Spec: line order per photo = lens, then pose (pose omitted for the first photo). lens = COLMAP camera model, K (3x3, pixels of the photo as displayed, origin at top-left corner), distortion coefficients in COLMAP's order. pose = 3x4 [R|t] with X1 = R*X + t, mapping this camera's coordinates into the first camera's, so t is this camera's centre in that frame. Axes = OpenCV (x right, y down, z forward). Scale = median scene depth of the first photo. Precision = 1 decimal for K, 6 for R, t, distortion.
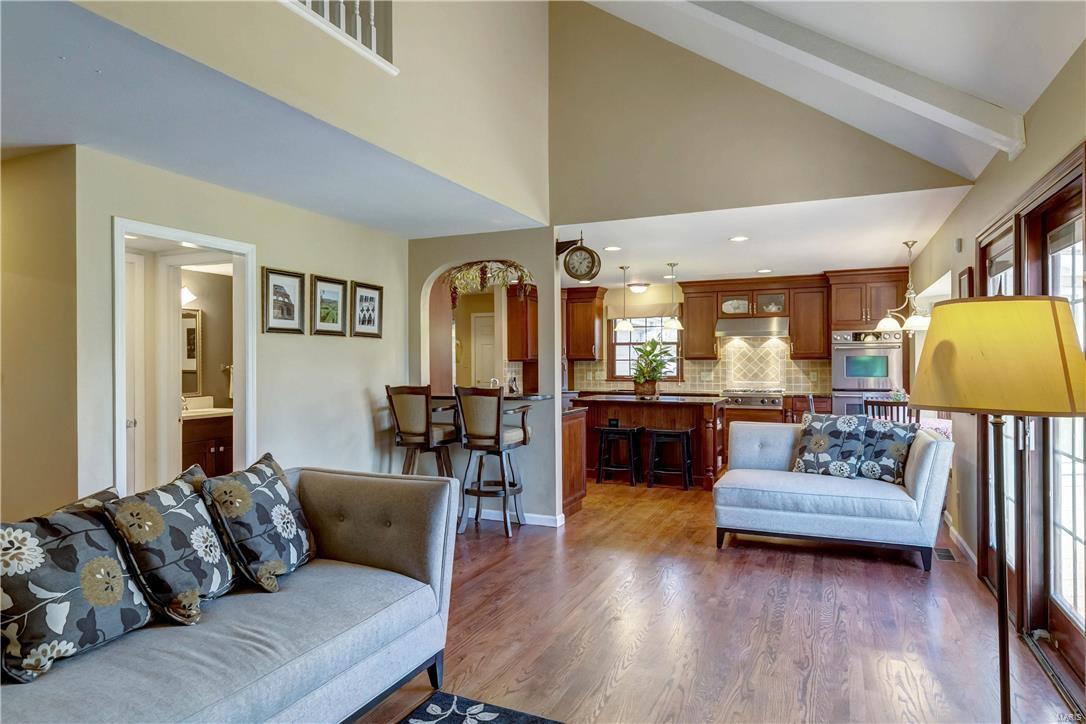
lens RADIAL K [[652.6, 0, 544.5], [0, 652.6, 362.5], [0, 0, 1]] dist [0.001898, 0.000550]
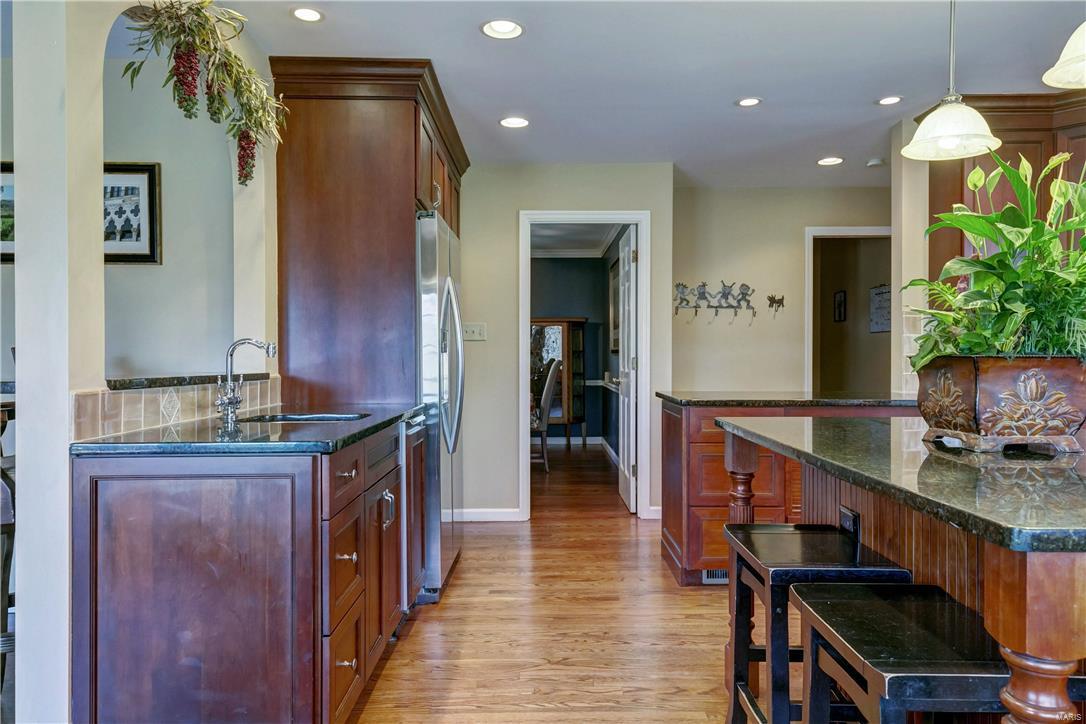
lens RADIAL K [[735.8, 0, 545.1], [0, 735.8, 357.2], [0, 0, 1]] dist [0.025874, -0.003932]
pose [[0.413717, 0.008305, -0.910368, 0.264330], [-0.001609, 0.999963, 0.008392, 0.020909], [0.910404, -0.002007, 0.413715, 0.641396]]
